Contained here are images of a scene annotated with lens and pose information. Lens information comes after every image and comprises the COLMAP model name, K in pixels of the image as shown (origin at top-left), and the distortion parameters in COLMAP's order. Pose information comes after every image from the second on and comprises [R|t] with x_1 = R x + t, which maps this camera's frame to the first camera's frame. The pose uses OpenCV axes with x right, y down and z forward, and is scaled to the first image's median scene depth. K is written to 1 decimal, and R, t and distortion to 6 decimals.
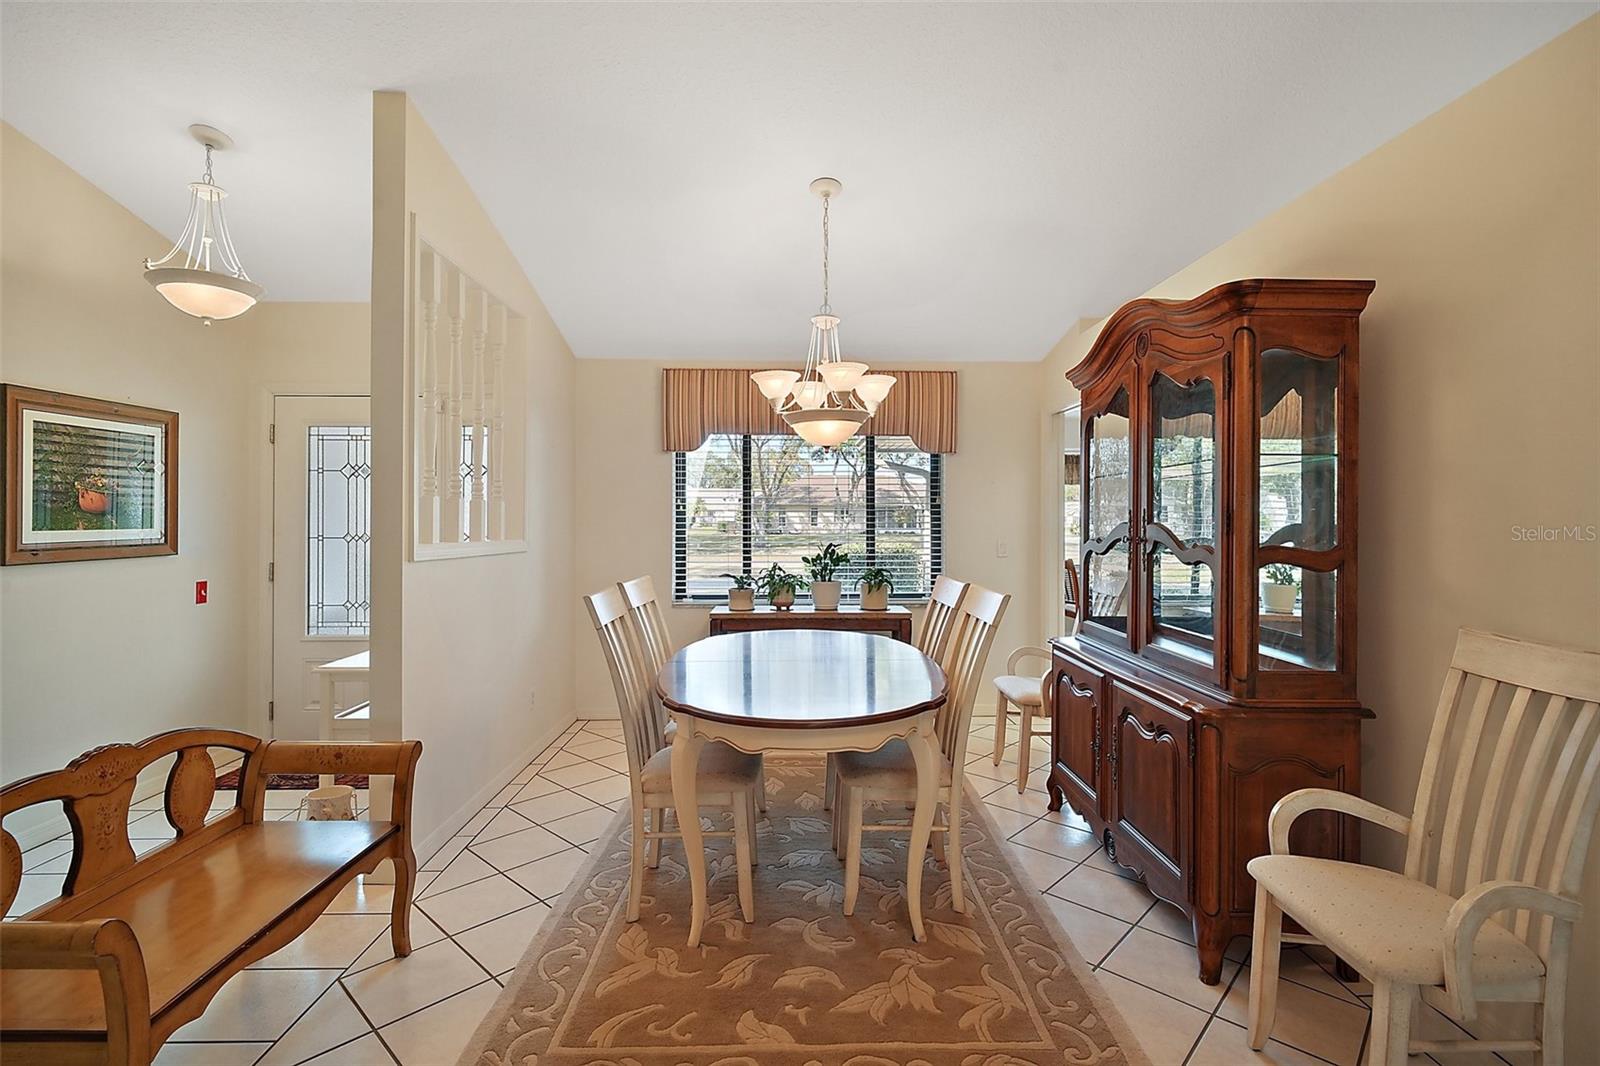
lens RADIAL K [[747.2, 0, 804.4], [0, 747.2, 520.5], [0, 0, 1]] dist [-0.008182, -0.000920]
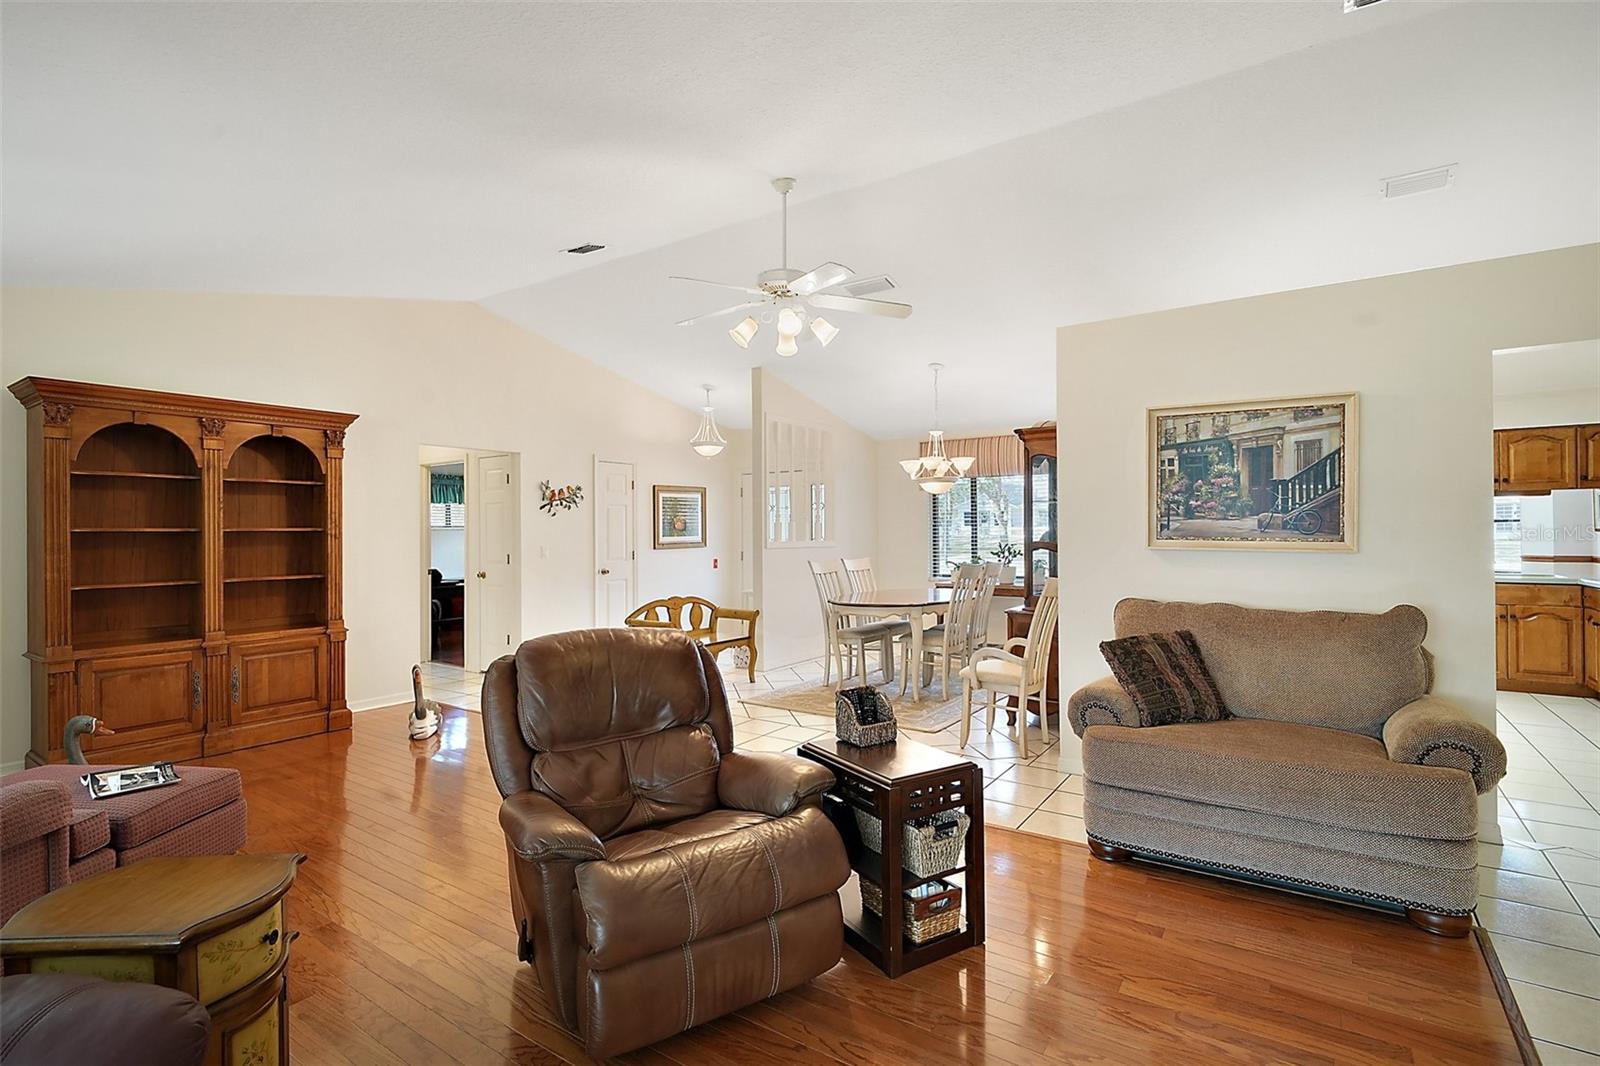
lens RADIAL K [[746.6, 0, 797.1], [0, 746.6, 537.6], [0, 0, 1]] dist [-0.002471, -0.001741]
pose [[0.805794, -0.002511, -0.592191, 1.005121], [0.010419, 0.999896, 0.009938, -0.006203], [0.592105, -0.014178, 0.805736, -0.940663]]
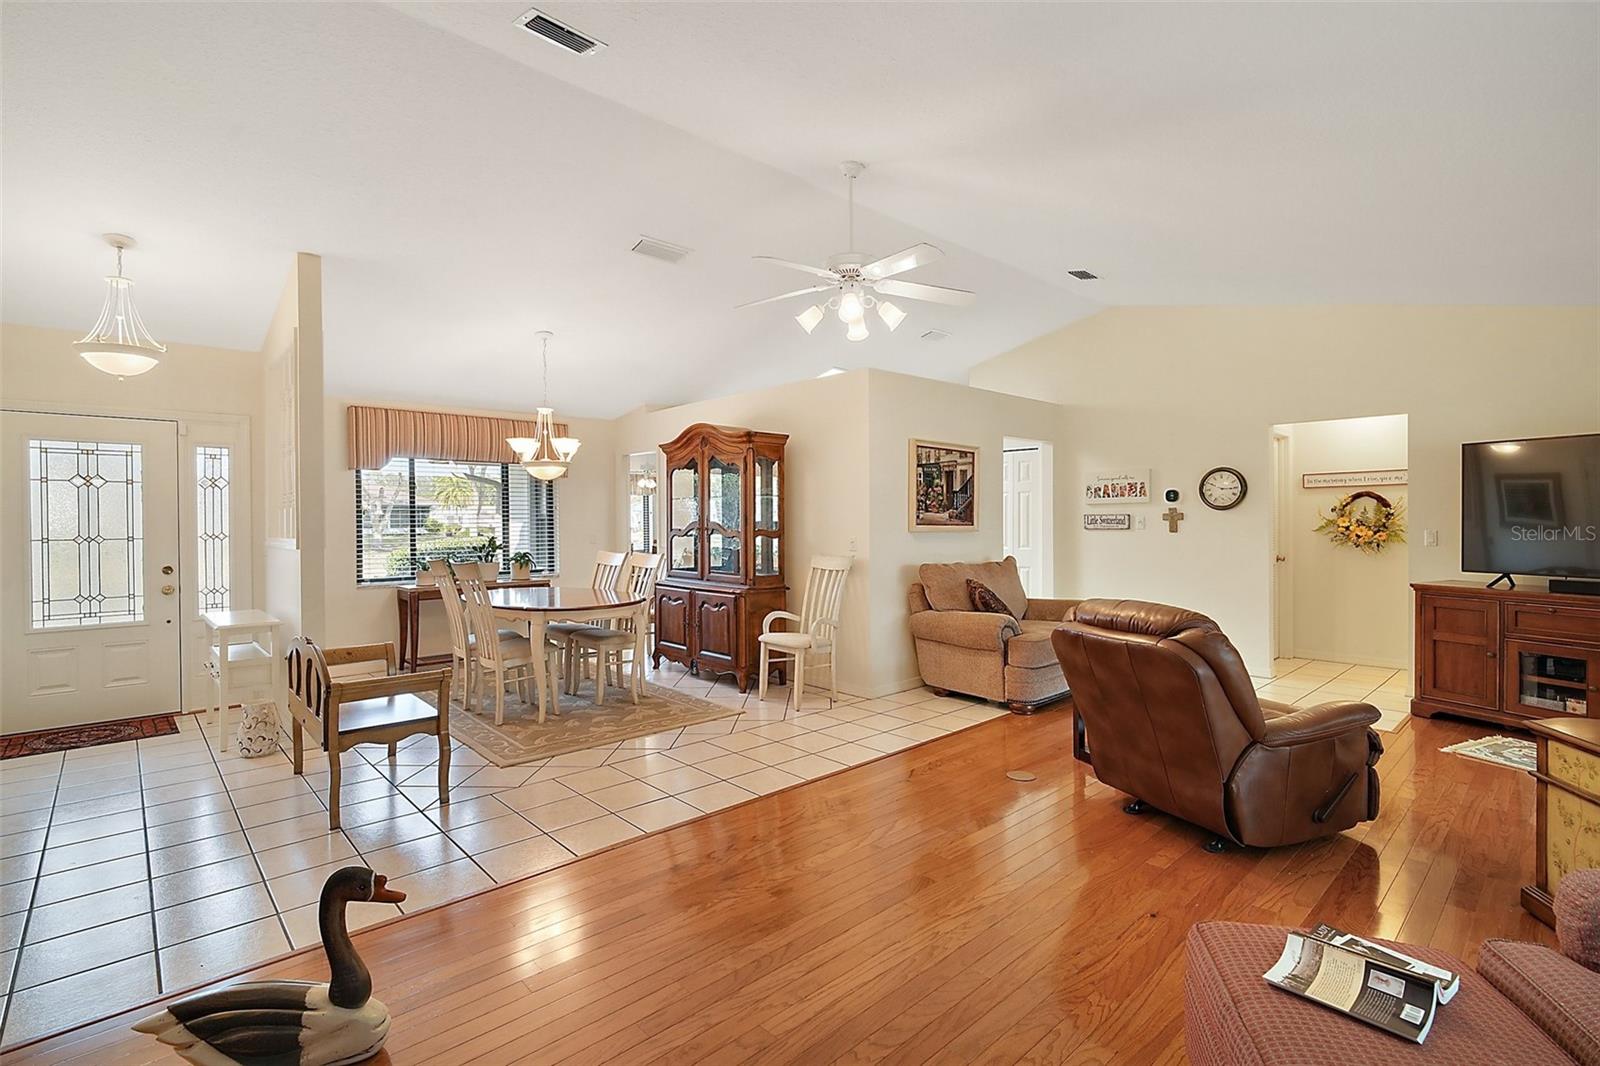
lens RADIAL K [[746.6, 0, 797.1], [0, 746.6, 537.6], [0, 0, 1]] dist [-0.002471, -0.001741]
pose [[0.757824, -0.021471, 0.652106, -0.750733], [0.006026, 0.999646, 0.025910, -0.003935], [-0.652431, -0.015705, 0.757685, -0.827371]]
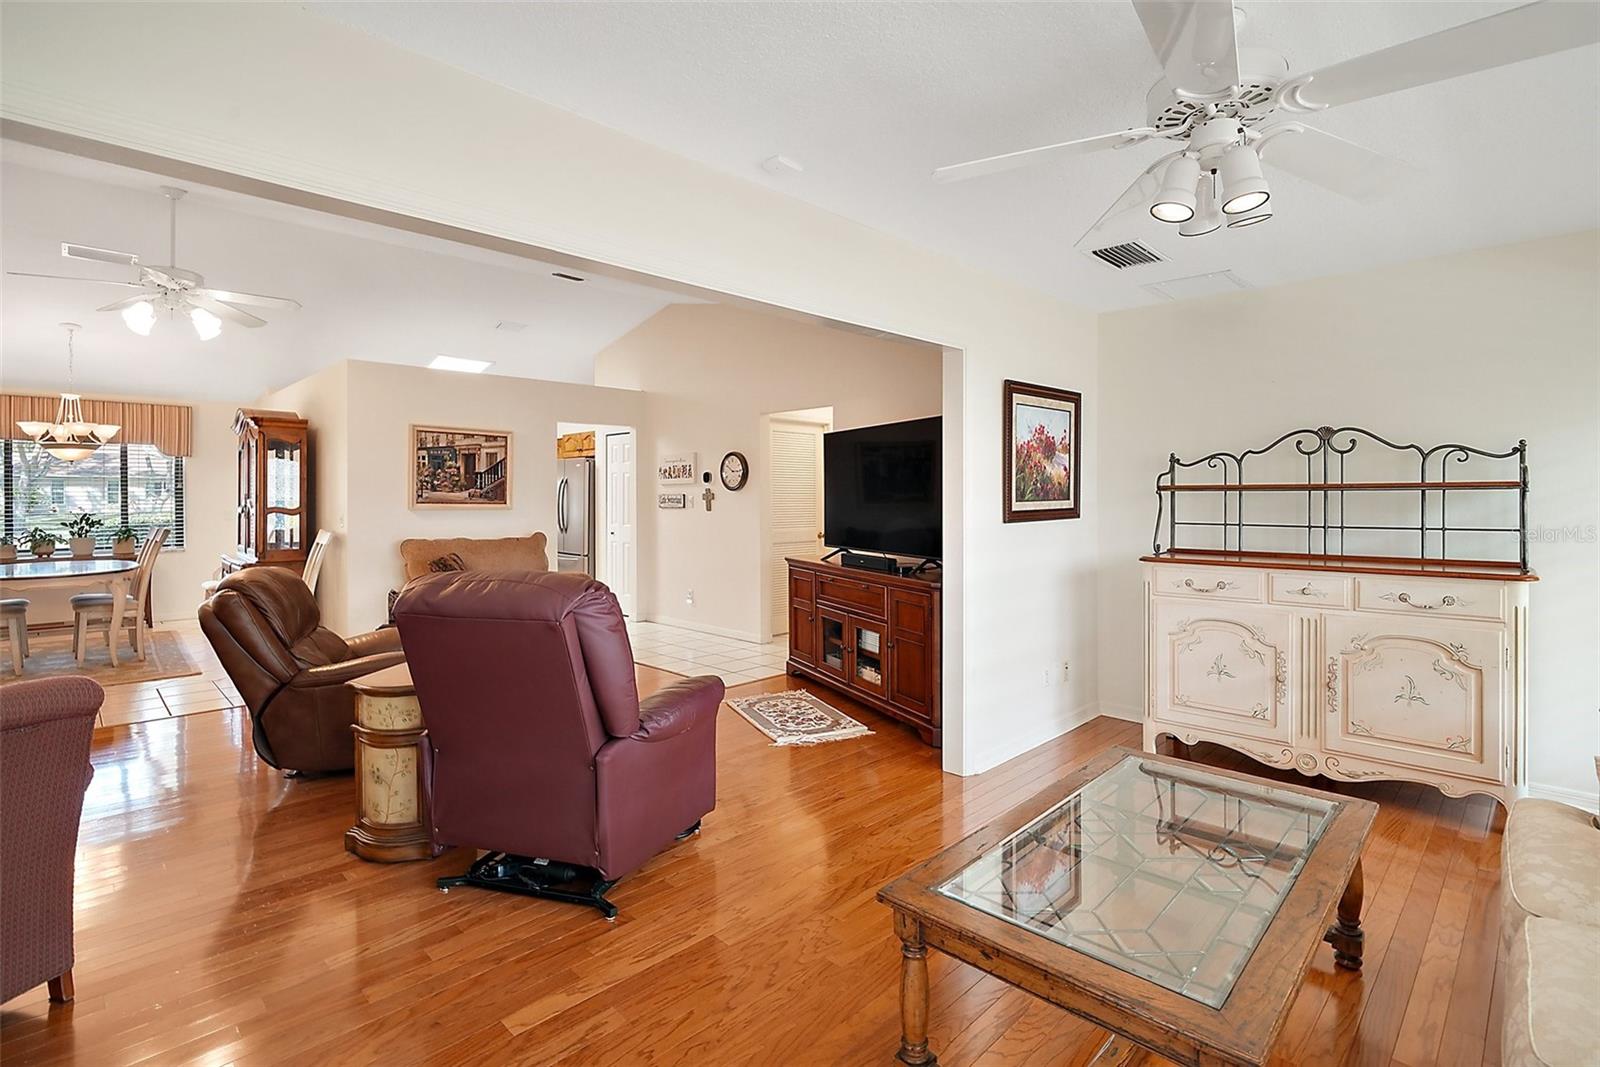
lens RADIAL K [[758.0, 0, 819.9], [0, 758.0, 498.7], [0, 0, 1]] dist [-0.015340, -0.000354]
pose [[0.721346, -0.004438, 0.692561, 0.096613], [0.002016, 0.999989, 0.004308, -0.005037], [-0.692572, -0.001711, 0.721346, -1.879570]]
